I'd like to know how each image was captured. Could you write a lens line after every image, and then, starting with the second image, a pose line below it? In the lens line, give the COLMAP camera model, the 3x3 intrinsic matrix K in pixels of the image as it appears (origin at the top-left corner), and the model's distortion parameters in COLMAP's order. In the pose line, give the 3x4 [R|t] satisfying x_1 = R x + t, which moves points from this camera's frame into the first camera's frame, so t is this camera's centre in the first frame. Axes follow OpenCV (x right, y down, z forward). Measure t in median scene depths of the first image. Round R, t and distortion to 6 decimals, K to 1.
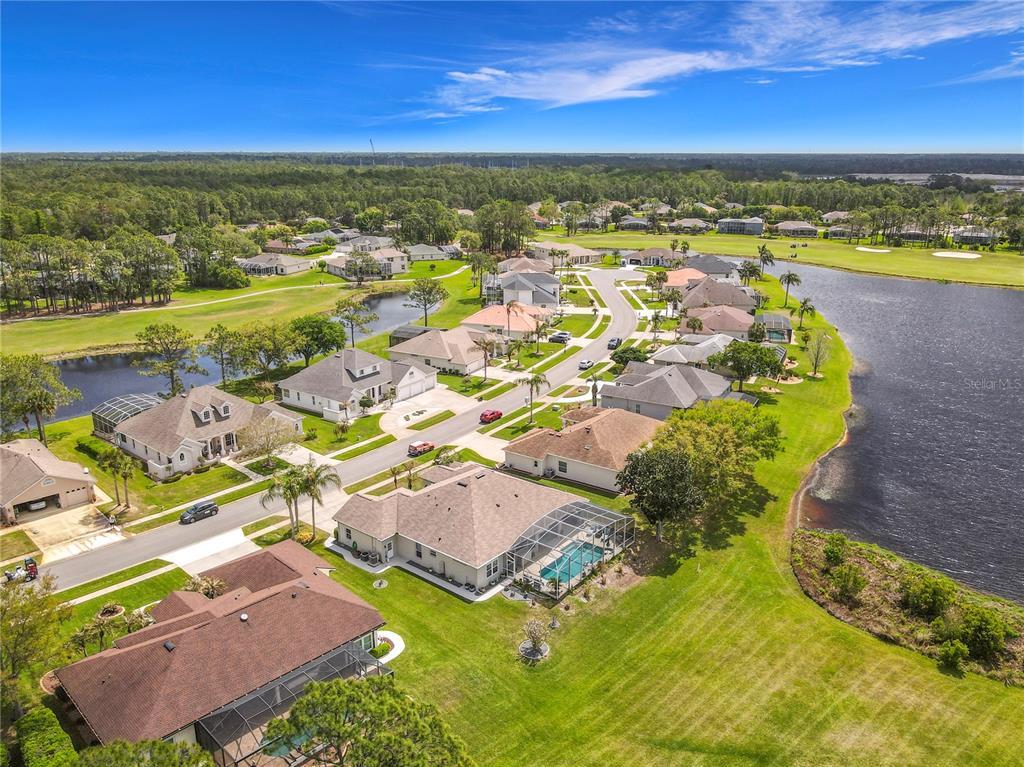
lens RADIAL K [[776.1, 0, 519.2], [0, 776.1, 365.6], [0, 0, 1]] dist [-0.008523, 0.002201]
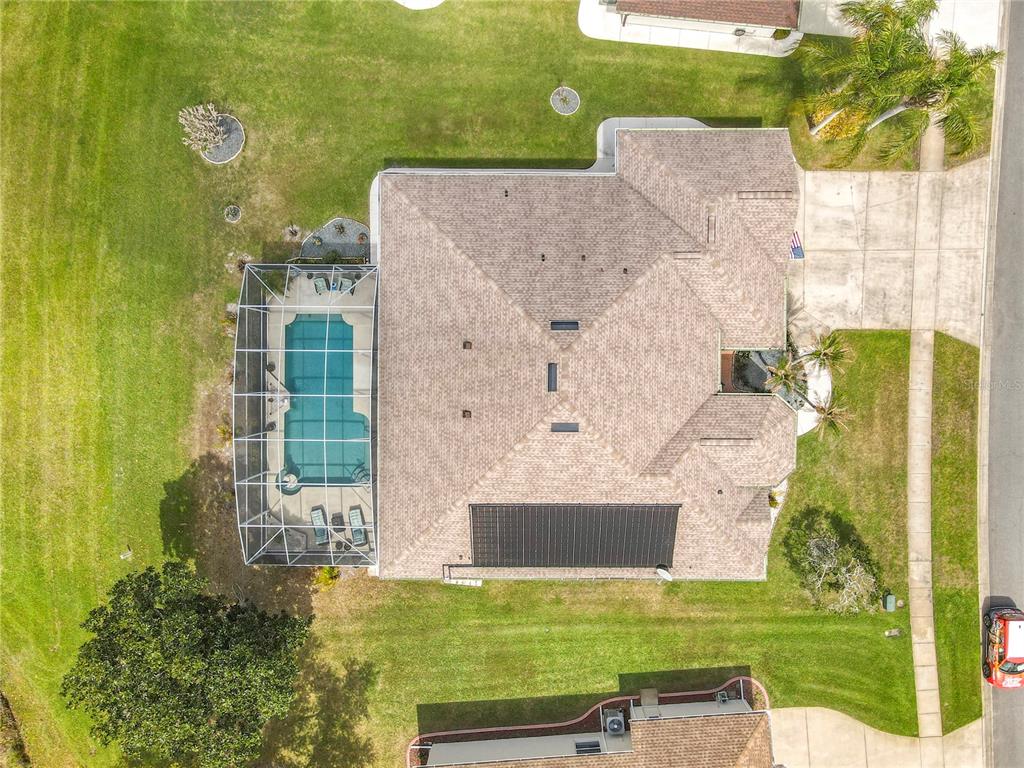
lens RADIAL K [[759.4, 0, 525.0], [0, 759.4, 382.7], [0, 0, 1]] dist [0.014011, 0.006164]
pose [[-0.782753, 0.622156, 0.014816, -0.046524], [-0.161848, -0.226498, 0.960471, -0.229604], [0.600918, 0.749414, 0.277986, 0.933684]]
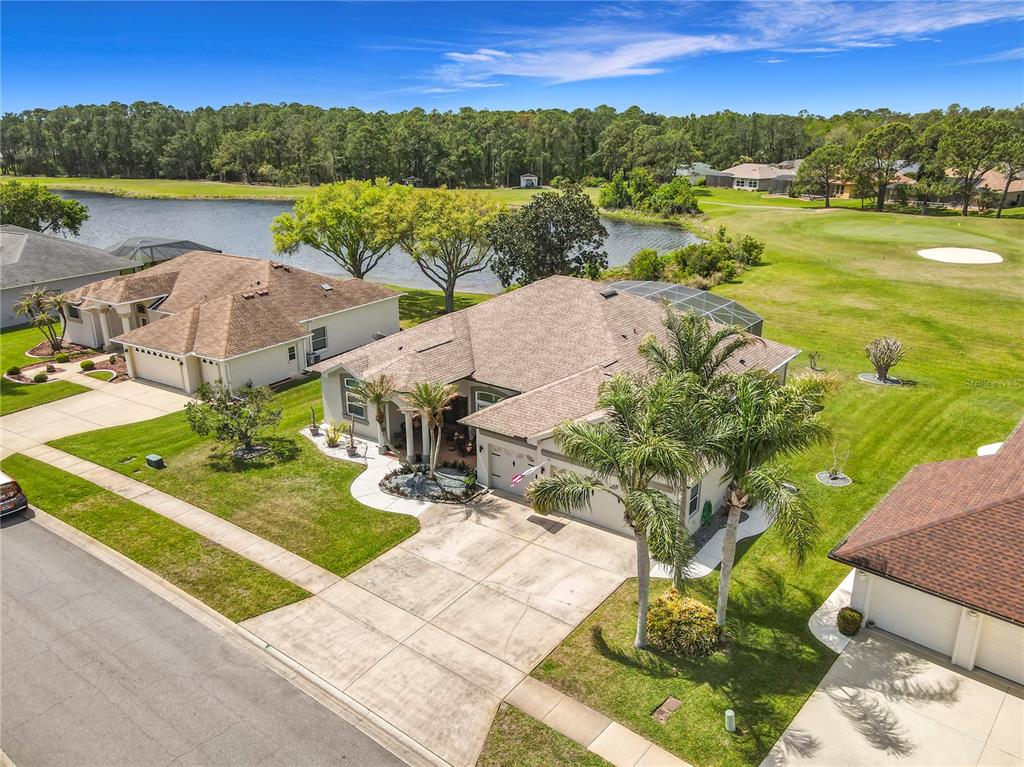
lens RADIAL K [[768.7, 0, 521.1], [0, 768.7, 362.5], [0, 0, 1]] dist [0.008186, 0.001220]
pose [[-0.047228, -0.292250, 0.955175, -0.542770], [0.267031, 0.917746, 0.294002, 0.041662], [-0.962530, 0.268946, 0.034697, 1.080354]]
